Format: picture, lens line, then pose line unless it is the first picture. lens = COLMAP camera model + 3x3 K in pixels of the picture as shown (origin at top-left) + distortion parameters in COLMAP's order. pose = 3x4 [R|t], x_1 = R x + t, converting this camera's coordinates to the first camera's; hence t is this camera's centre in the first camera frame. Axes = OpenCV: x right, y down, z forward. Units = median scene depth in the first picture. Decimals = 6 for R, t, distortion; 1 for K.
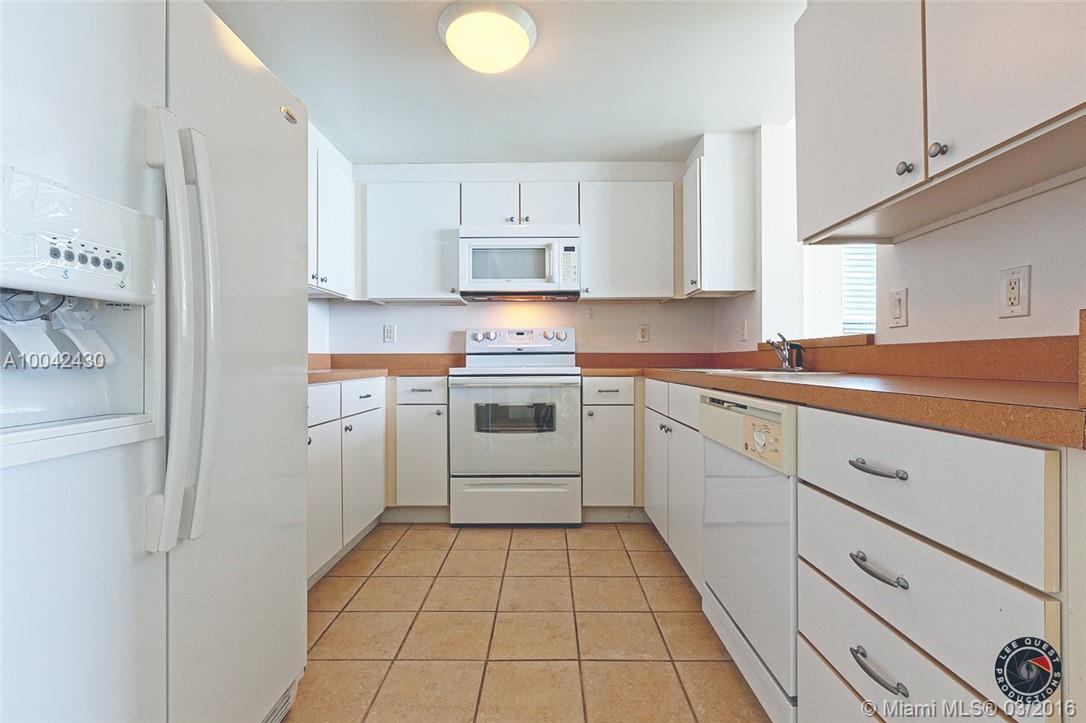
lens RADIAL K [[483.0, 0, 549.0], [0, 483.0, 358.8], [0, 0, 1]] dist [-0.005489, -0.000304]
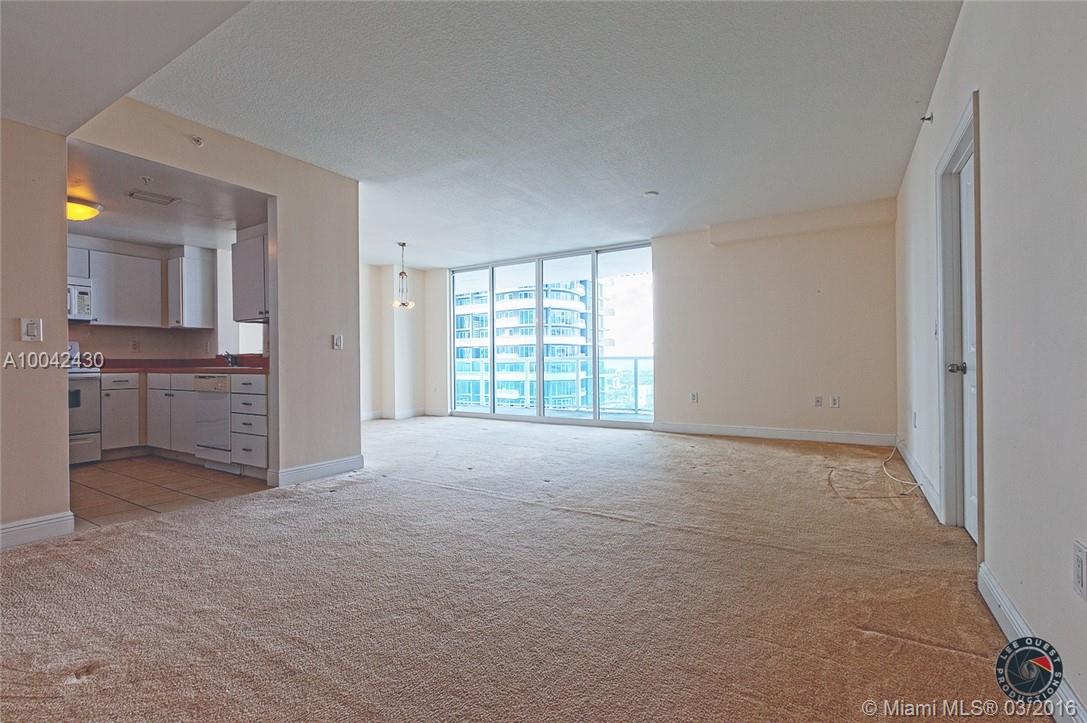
lens RADIAL K [[483.4, 0, 549.5], [0, 483.4, 358.8], [0, 0, 1]] dist [-0.005489, -0.000304]
pose [[0.513896, 0.001448, 0.857851, -0.569933], [0.005082, 0.999976, -0.004732, 0.001935], [-0.857837, 0.006792, 0.513876, -1.218407]]
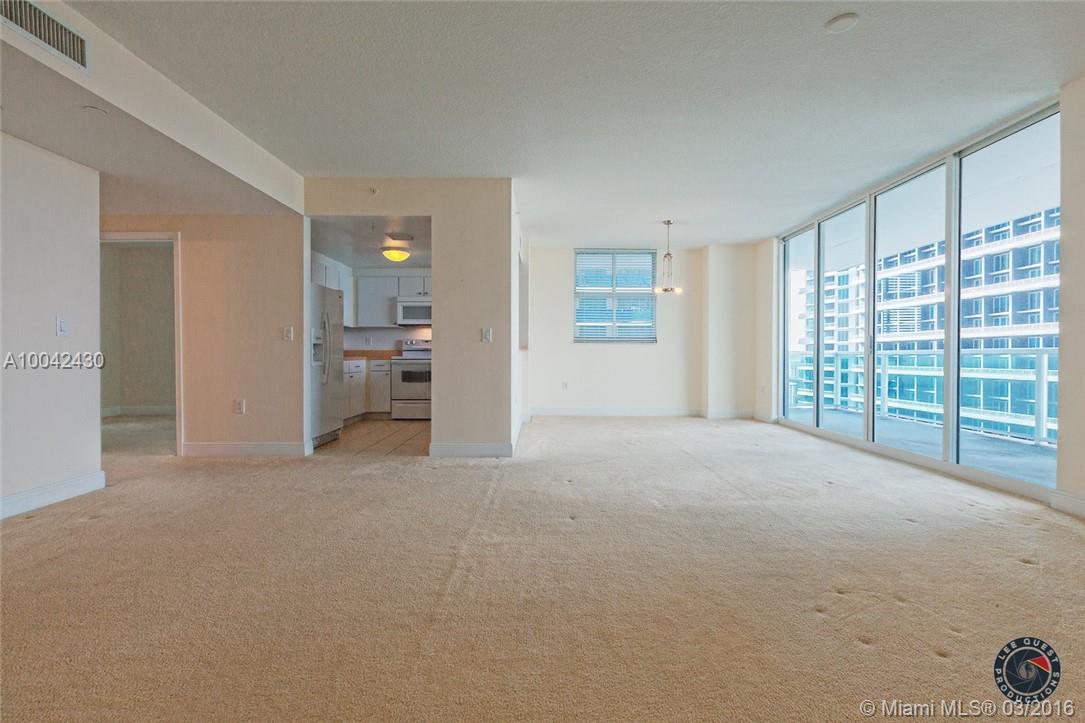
lens RADIAL K [[482.5, 0, 548.5], [0, 482.5, 358.8], [0, 0, 1]] dist [-0.005489, -0.000304]
pose [[0.999918, 0.002587, 0.012505, 0.577177], [-0.002741, 0.999920, 0.012344, -0.001424], [-0.012472, -0.012377, 0.999846, -1.511658]]
